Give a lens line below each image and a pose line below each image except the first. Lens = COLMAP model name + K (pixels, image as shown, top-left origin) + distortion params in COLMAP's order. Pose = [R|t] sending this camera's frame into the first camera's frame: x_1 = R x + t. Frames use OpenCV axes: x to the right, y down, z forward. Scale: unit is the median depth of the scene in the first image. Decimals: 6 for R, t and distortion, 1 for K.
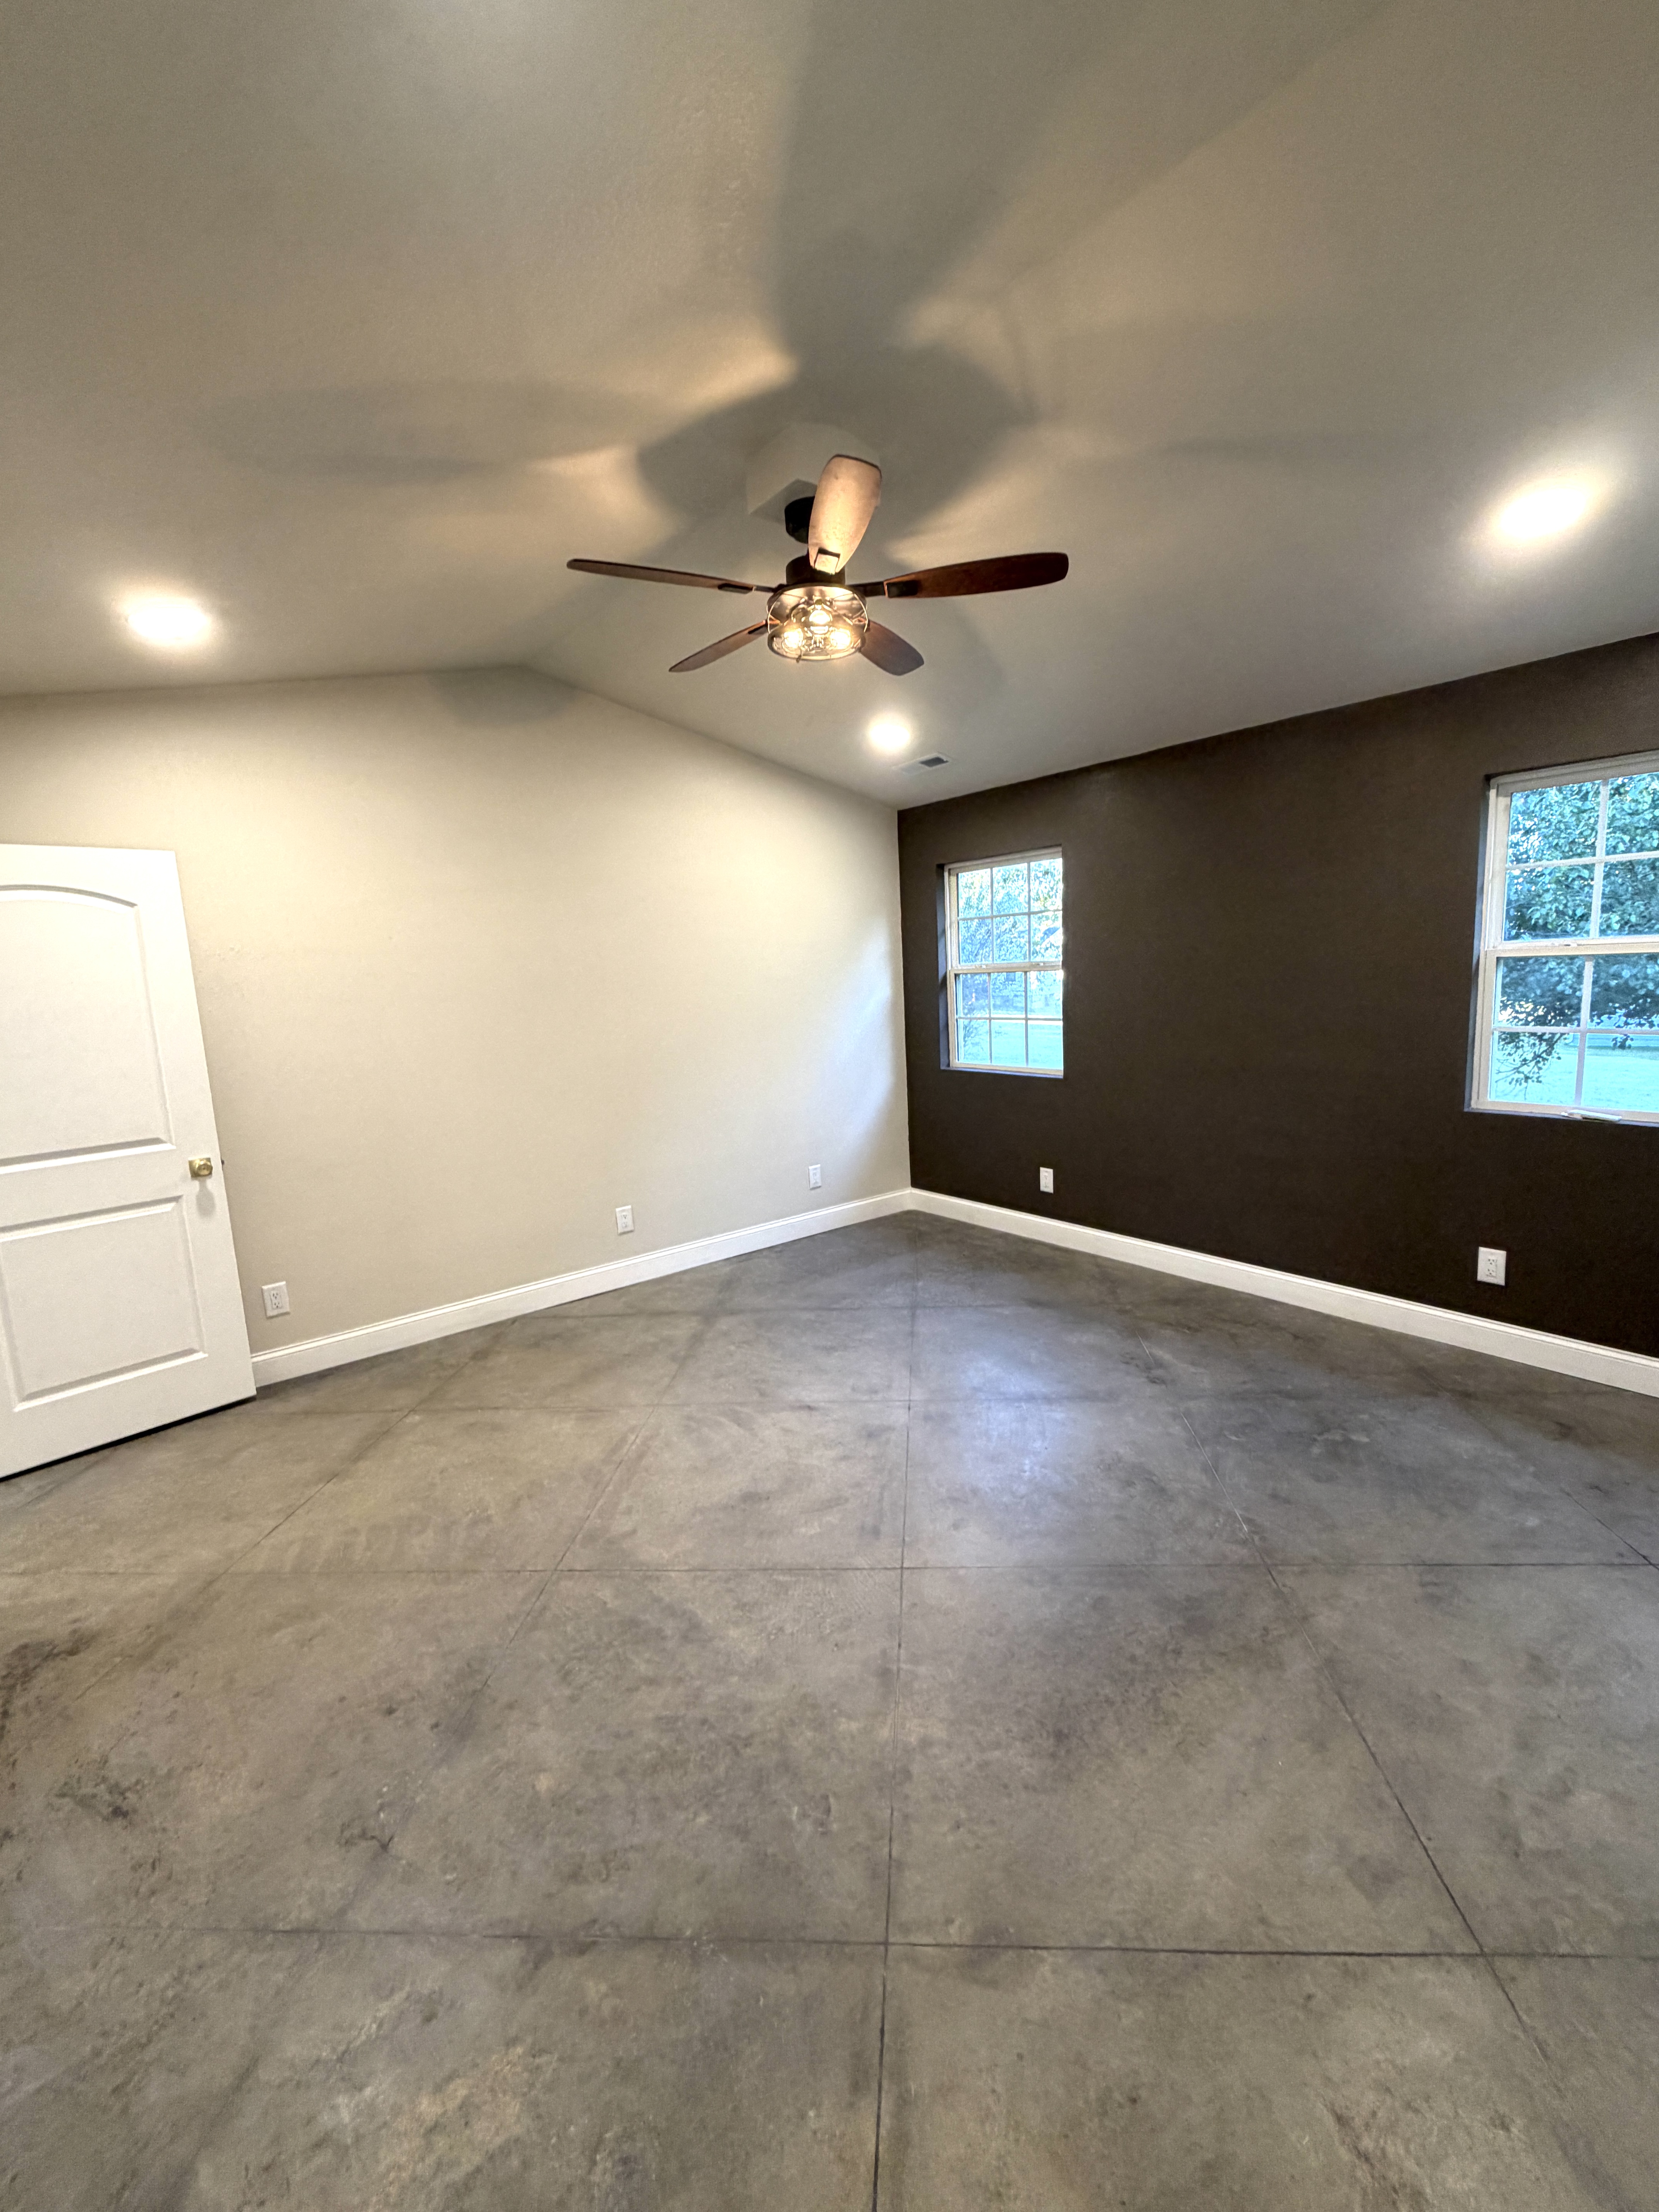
lens RADIAL K [[893.6, 0, 827.5], [0, 893.6, 1097.3], [0, 0, 1]] dist [-0.001780, 0.000618]
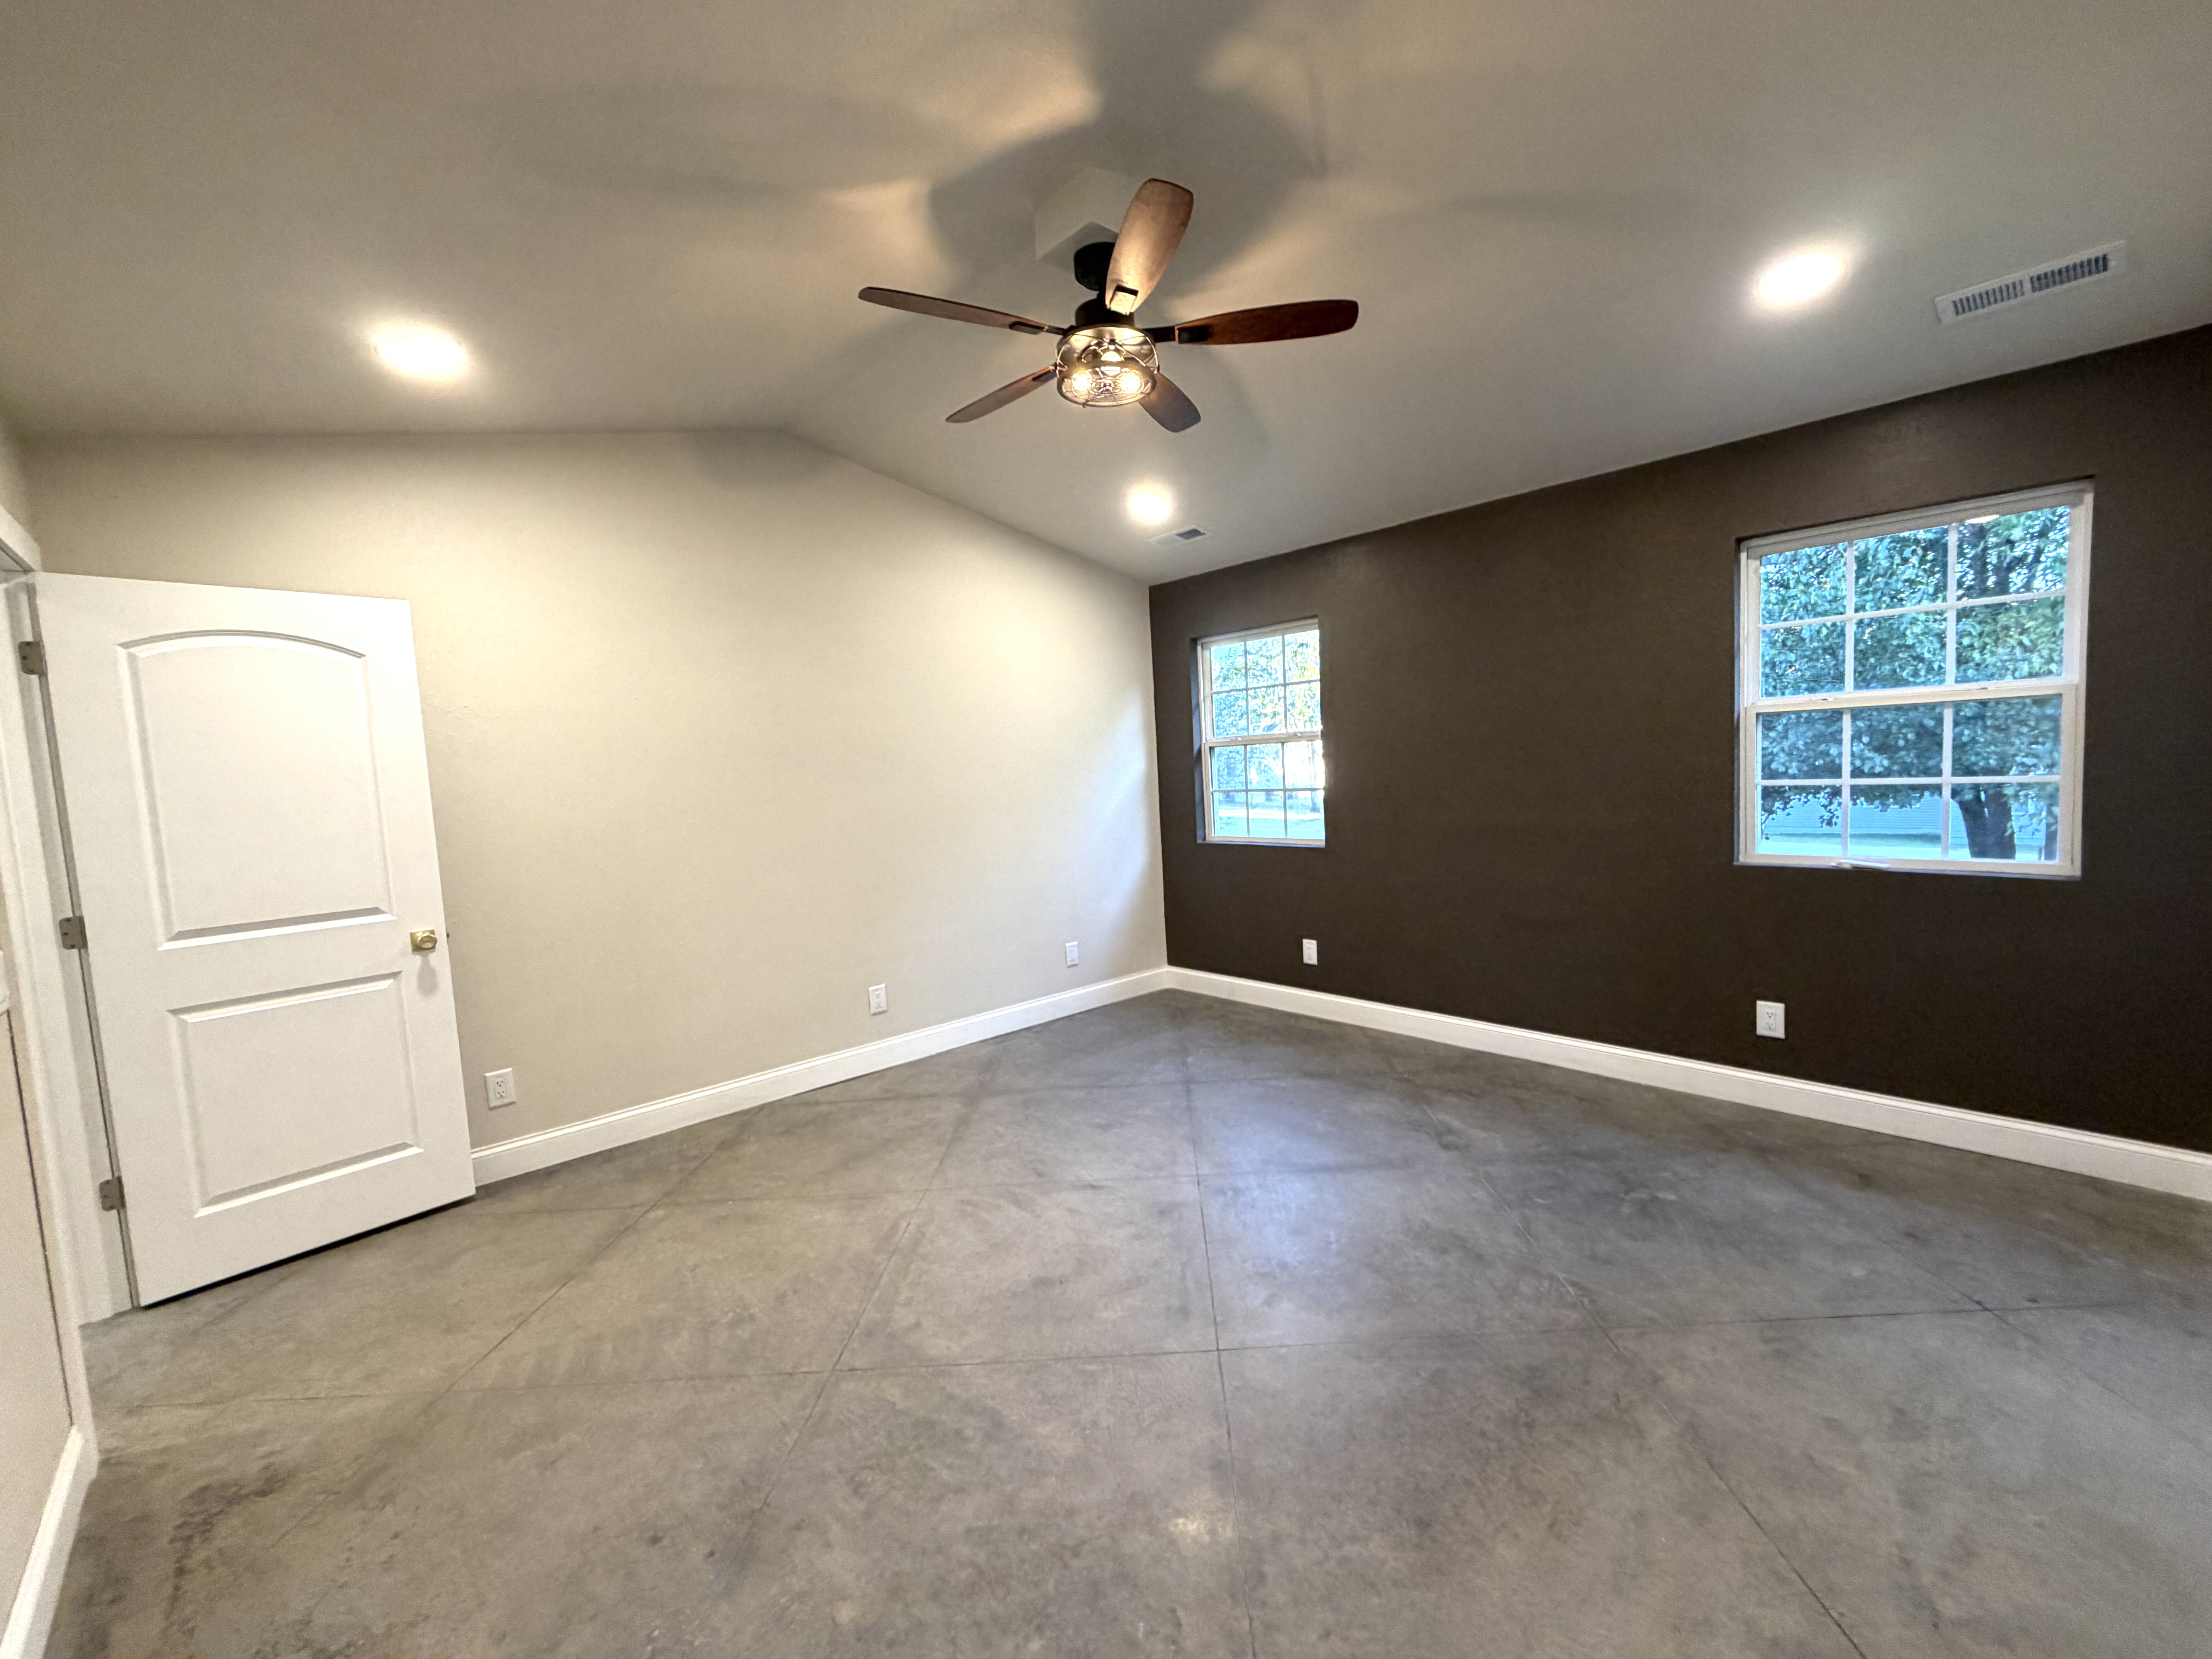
lens RADIAL K [[893.6, 0, 1107.2], [0, 893.6, 831.8], [0, 0, 1]] dist [-0.001780, 0.000618]
pose [[0.998036, -0.008770, 0.062030, -0.078680], [0.013055, 0.997530, -0.069013, 0.053874], [-0.061272, 0.069687, 0.995685, 0.050572]]
